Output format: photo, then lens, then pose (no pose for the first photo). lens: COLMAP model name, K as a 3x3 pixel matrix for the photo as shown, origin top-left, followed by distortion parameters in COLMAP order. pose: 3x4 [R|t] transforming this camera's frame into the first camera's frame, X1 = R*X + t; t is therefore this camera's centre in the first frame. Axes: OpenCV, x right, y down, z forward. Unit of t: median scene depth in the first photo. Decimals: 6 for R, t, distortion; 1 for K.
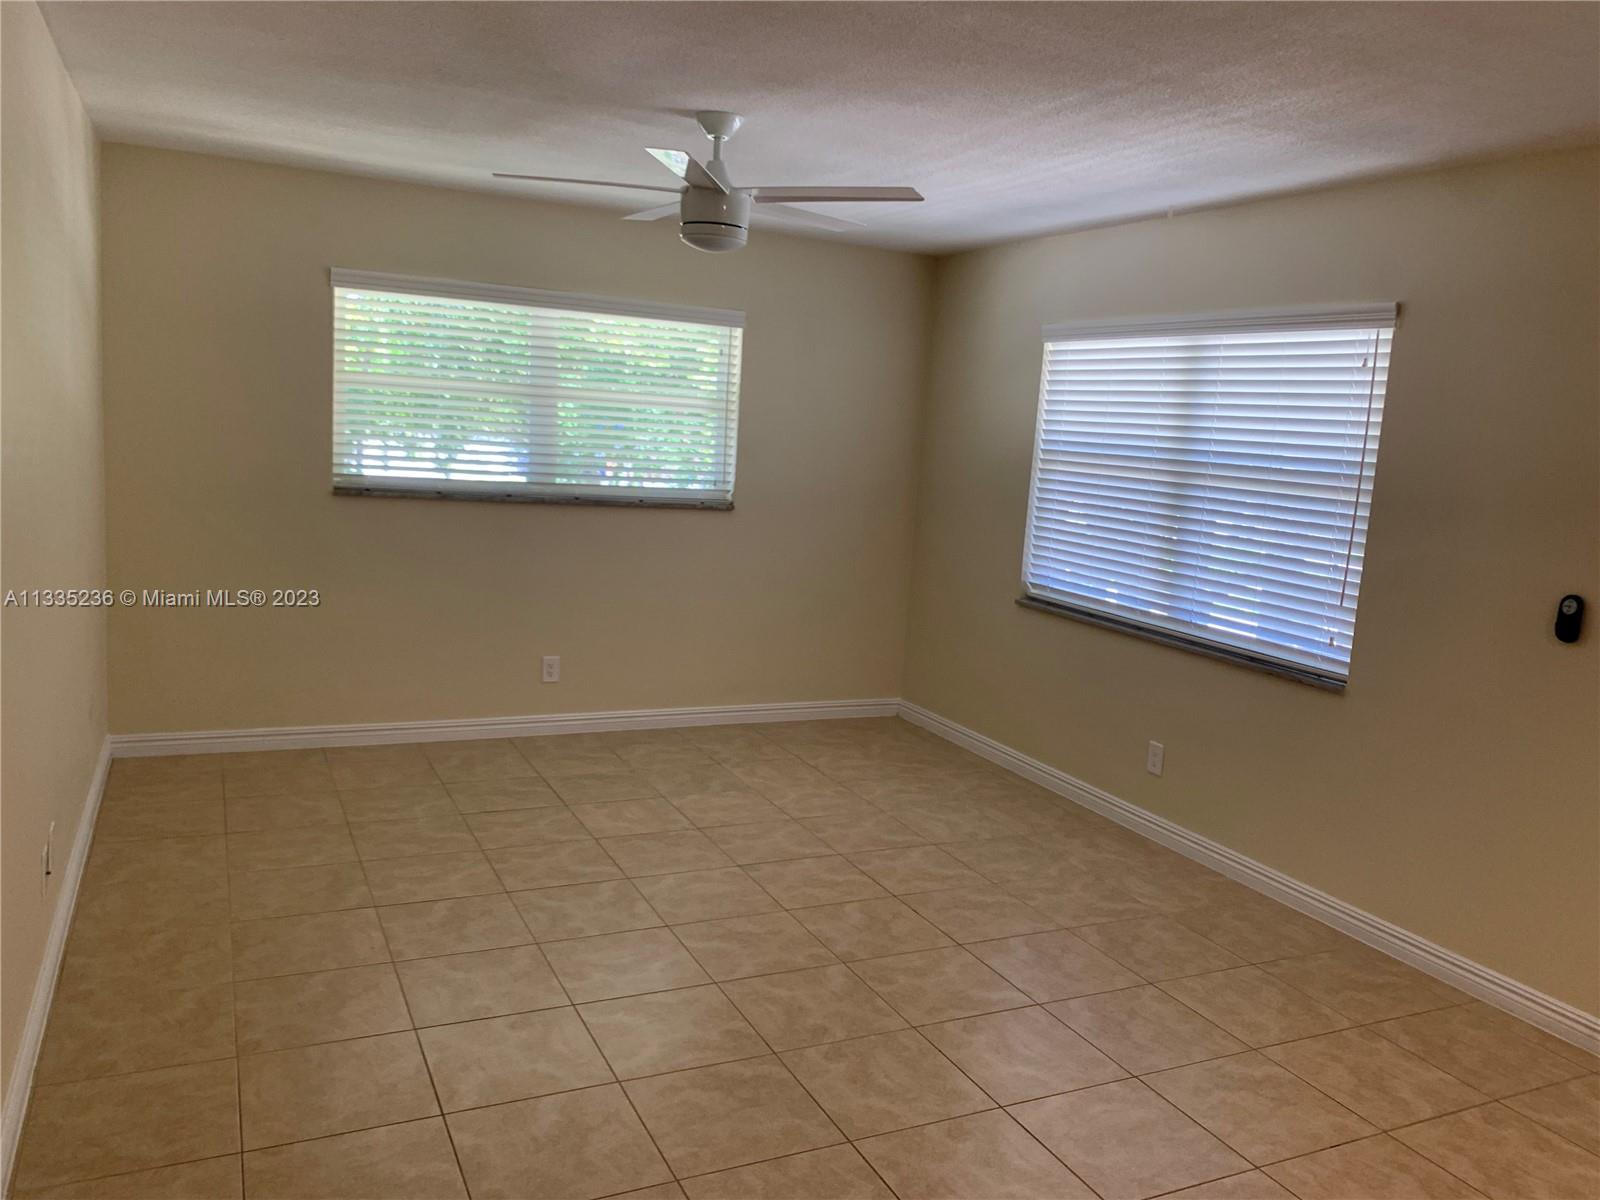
lens RADIAL K [[1240.8, 0, 819.2], [0, 1240.8, 586.2], [0, 0, 1]] dist [0.035061, -0.060520]
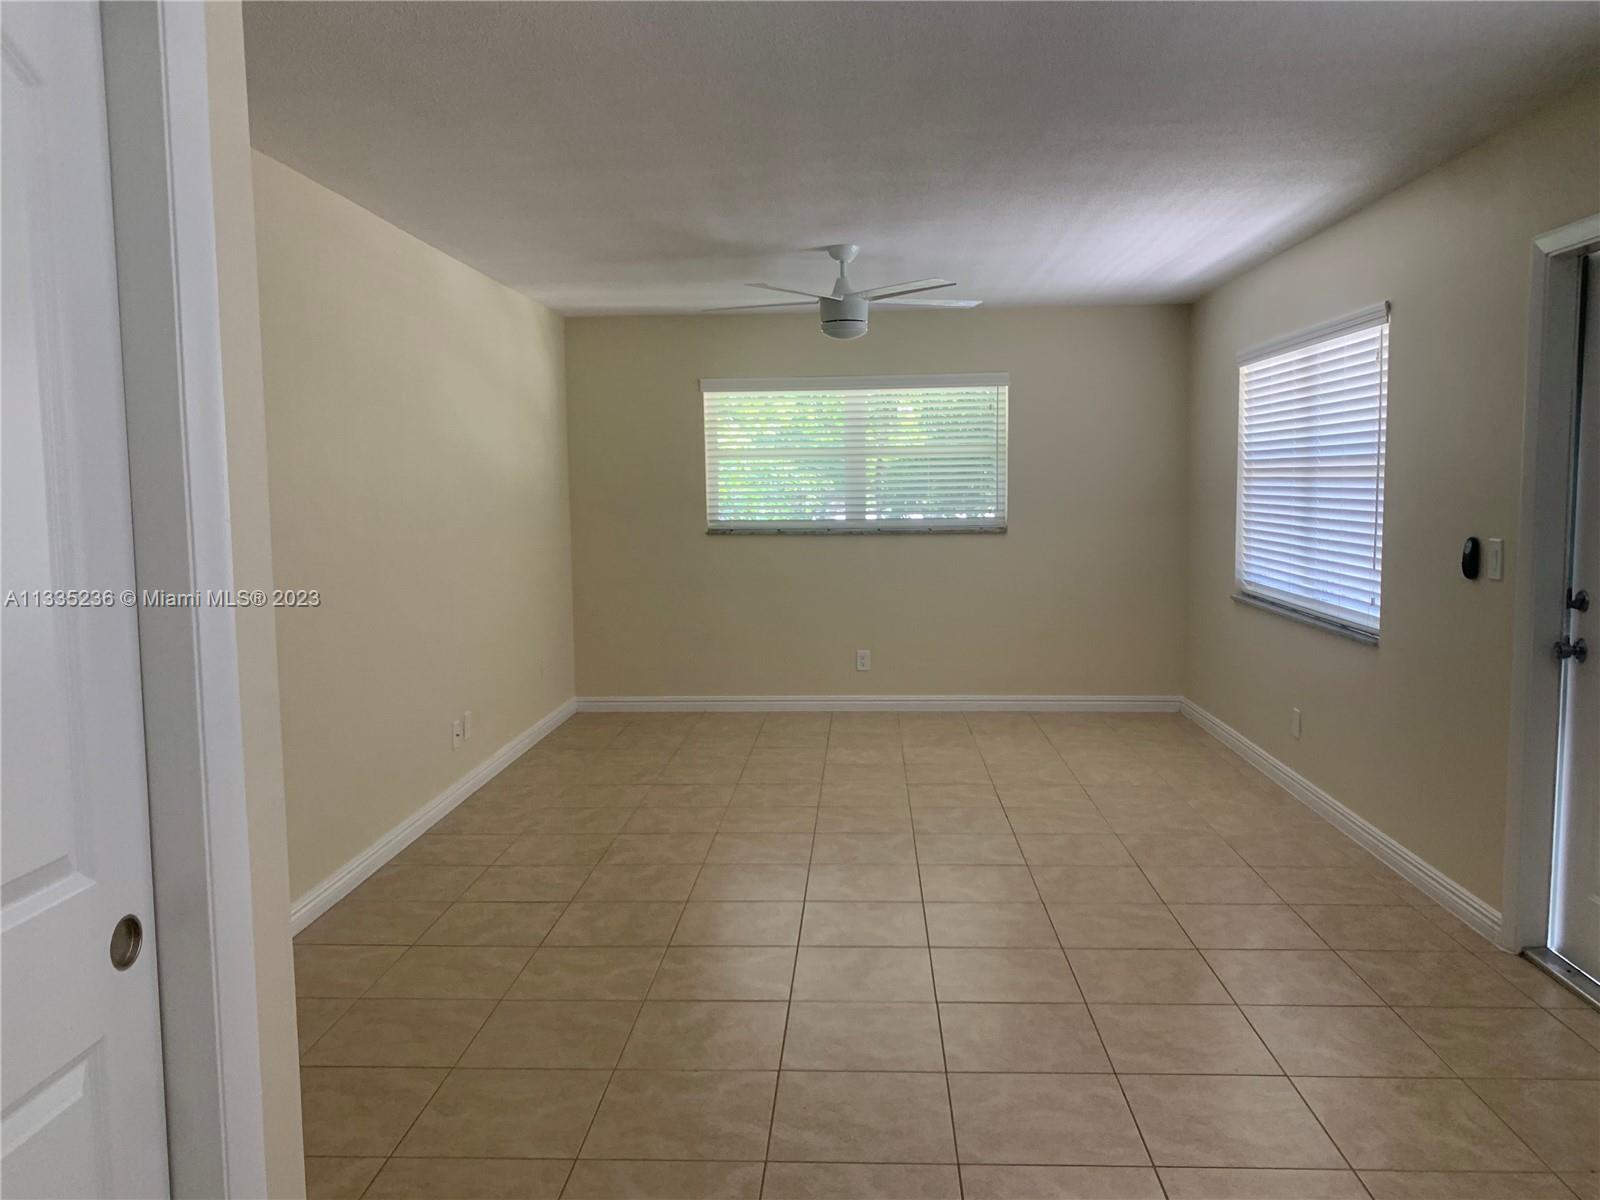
lens RADIAL K [[1240.8, 0, 797.9], [0, 1240.8, 574.2], [0, 0, 1]] dist [0.035061, -0.060520]
pose [[0.868132, -0.041783, -0.494572, 0.490209], [0.006001, 0.997261, -0.073717, 0.094409], [0.496298, 0.061028, 0.866005, -0.224342]]
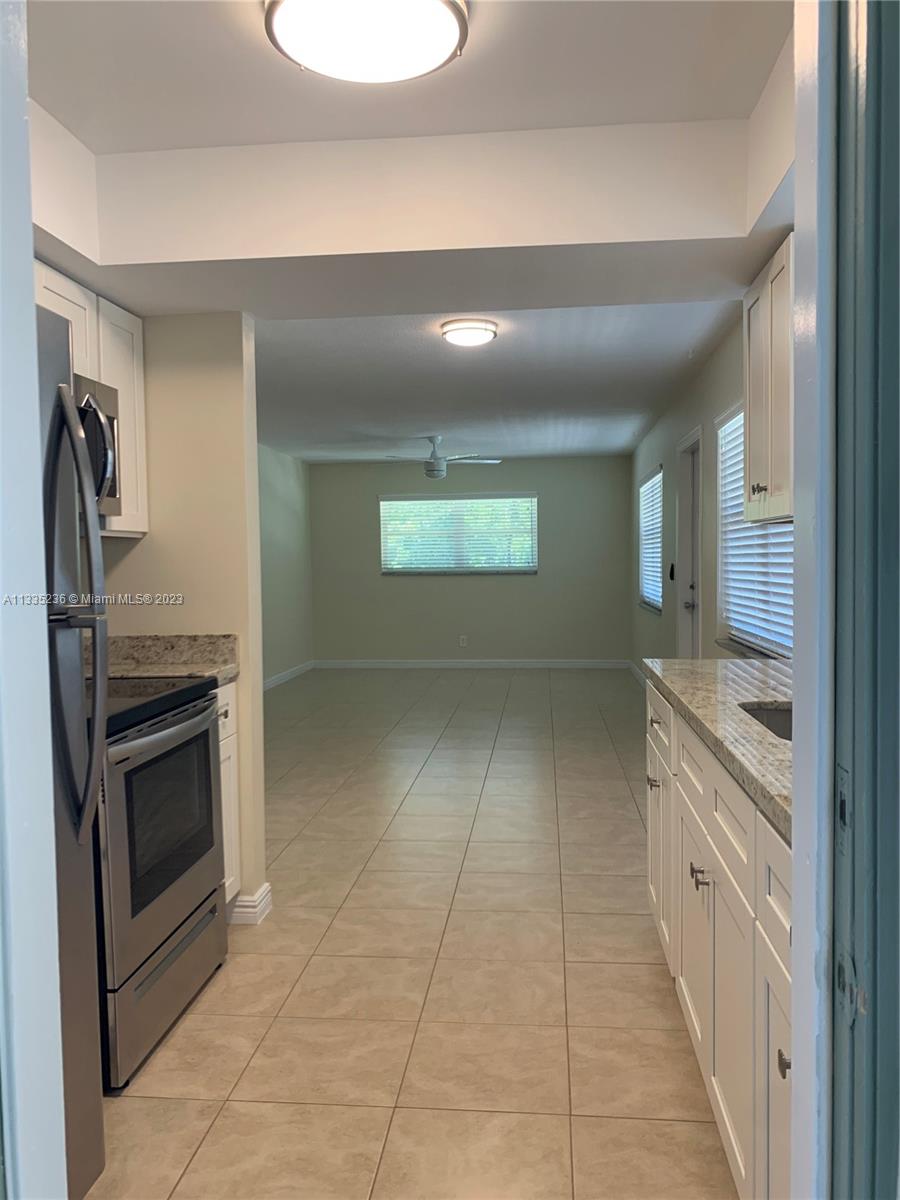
lens RADIAL K [[930.6, 0, 439.1], [0, 930.6, 578.9], [0, 0, 1]] dist [0.035061, -0.060520]
pose [[0.838649, -0.068800, -0.540309, 1.000399], [-0.001281, 0.991738, -0.128271, 0.239696], [0.544670, 0.108267, 0.831633, -0.779400]]
